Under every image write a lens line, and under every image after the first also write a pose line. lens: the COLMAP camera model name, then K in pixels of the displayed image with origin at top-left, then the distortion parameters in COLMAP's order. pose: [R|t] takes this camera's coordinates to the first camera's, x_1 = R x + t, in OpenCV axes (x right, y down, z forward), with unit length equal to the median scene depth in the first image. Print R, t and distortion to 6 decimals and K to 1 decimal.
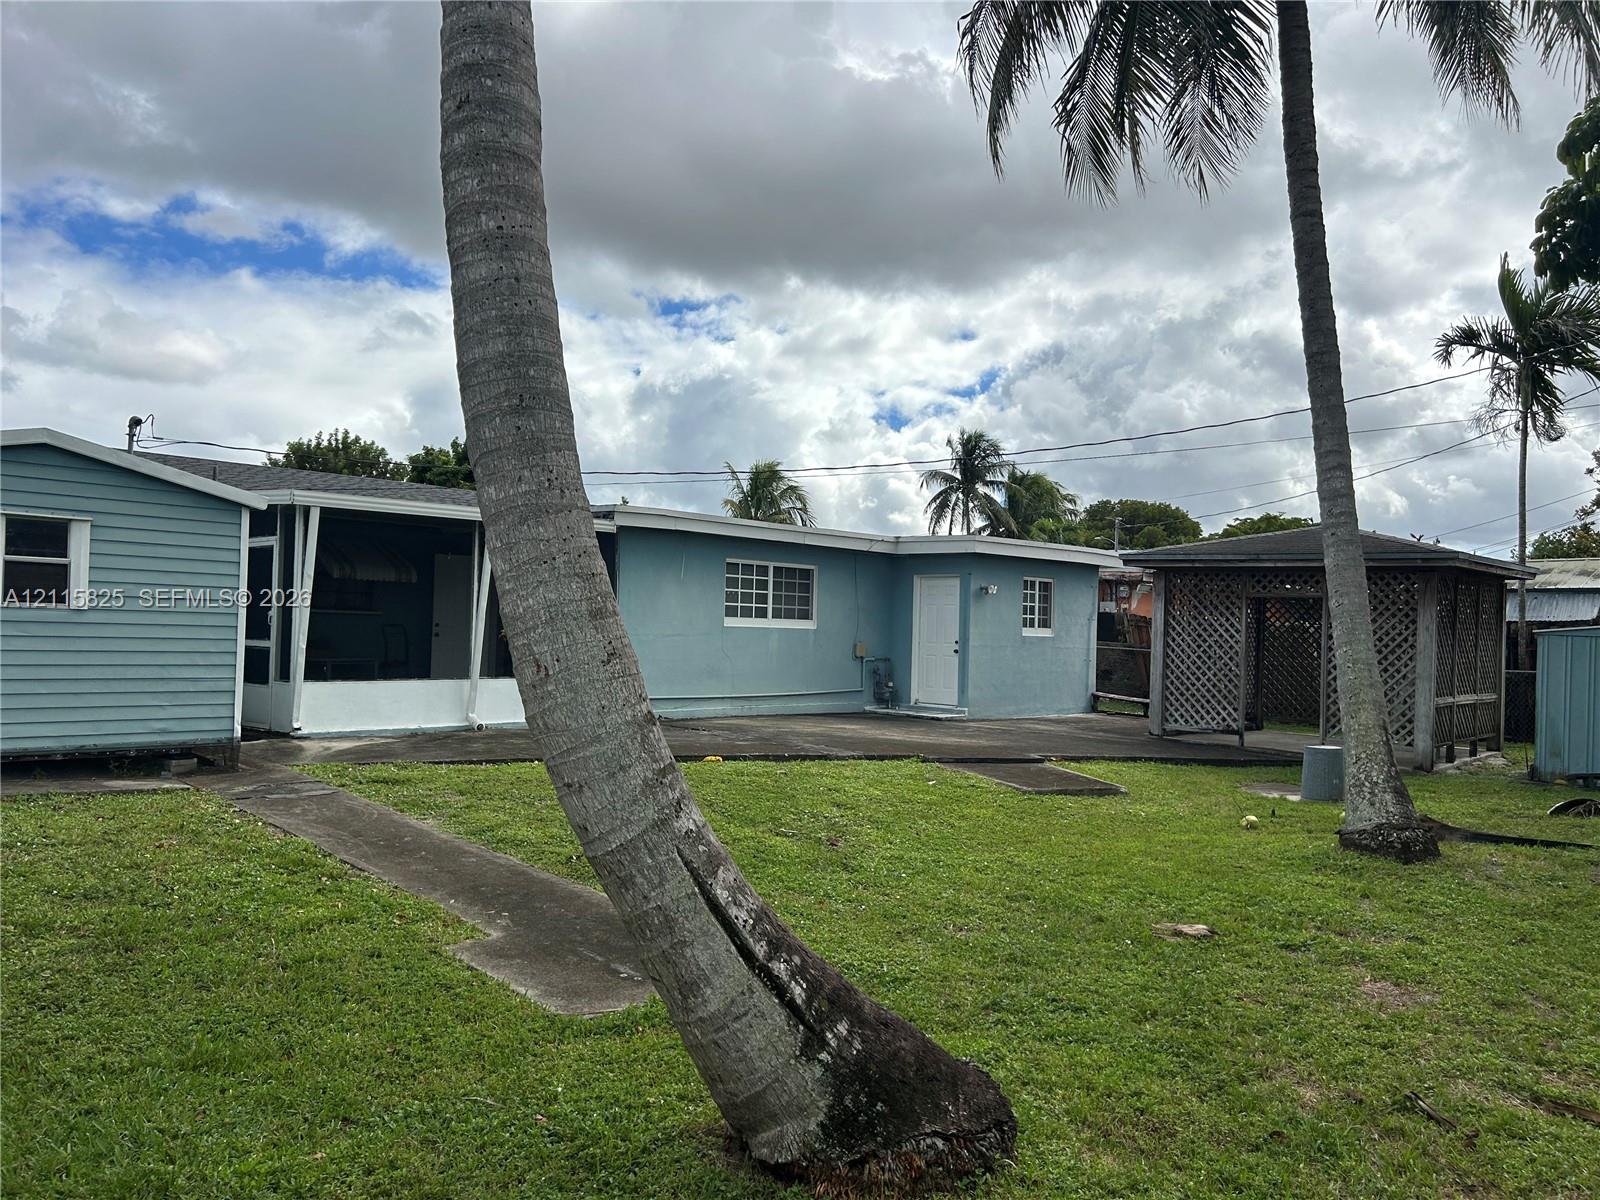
lens RADIAL K [[1182.3, 0, 797.2], [0, 1182.3, 608.1], [0, 0, 1]] dist [0.064308, -0.092217]
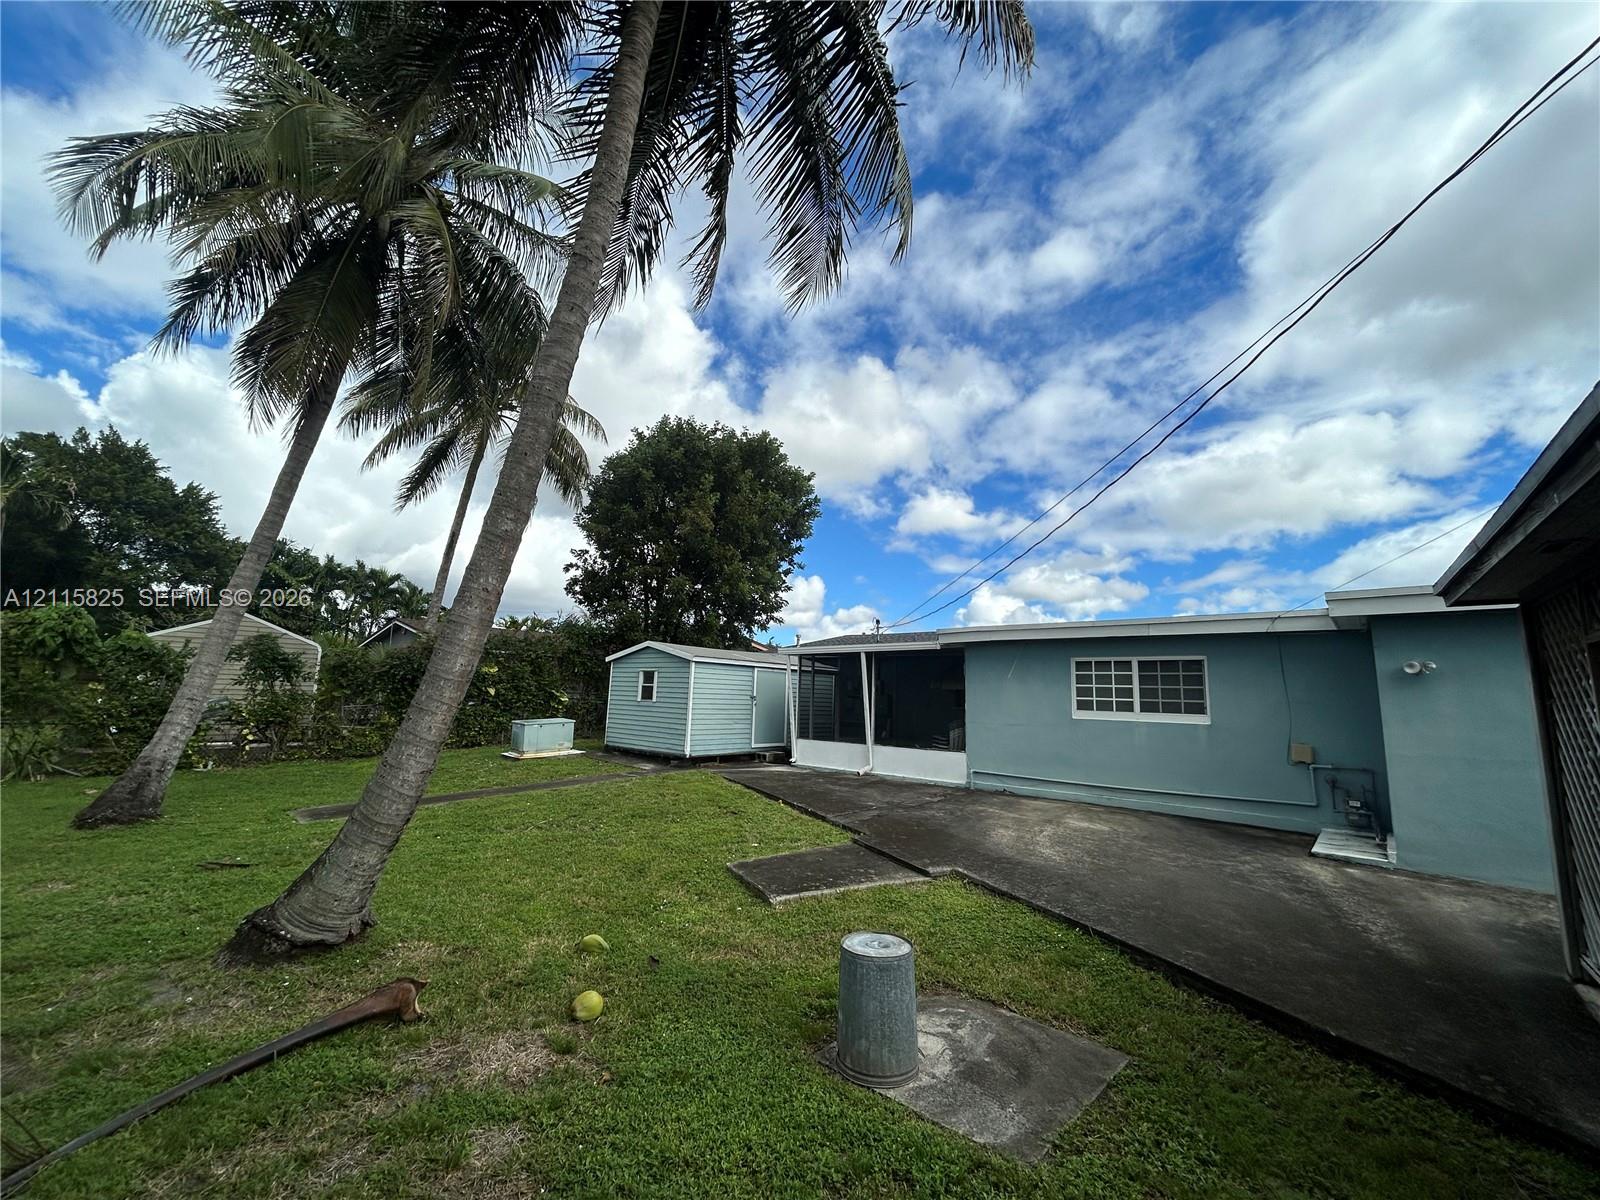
lens RADIAL K [[640.7, 0, 800.0], [0, 640.7, 600.0], [0, 0, 1]] dist [0.000224, 0.000003]
pose [[0.045736, -0.181754, -0.982280, 0.525972], [-0.015433, 0.983063, -0.182617, 0.019052], [0.998834, 0.023512, 0.042156, 0.688430]]
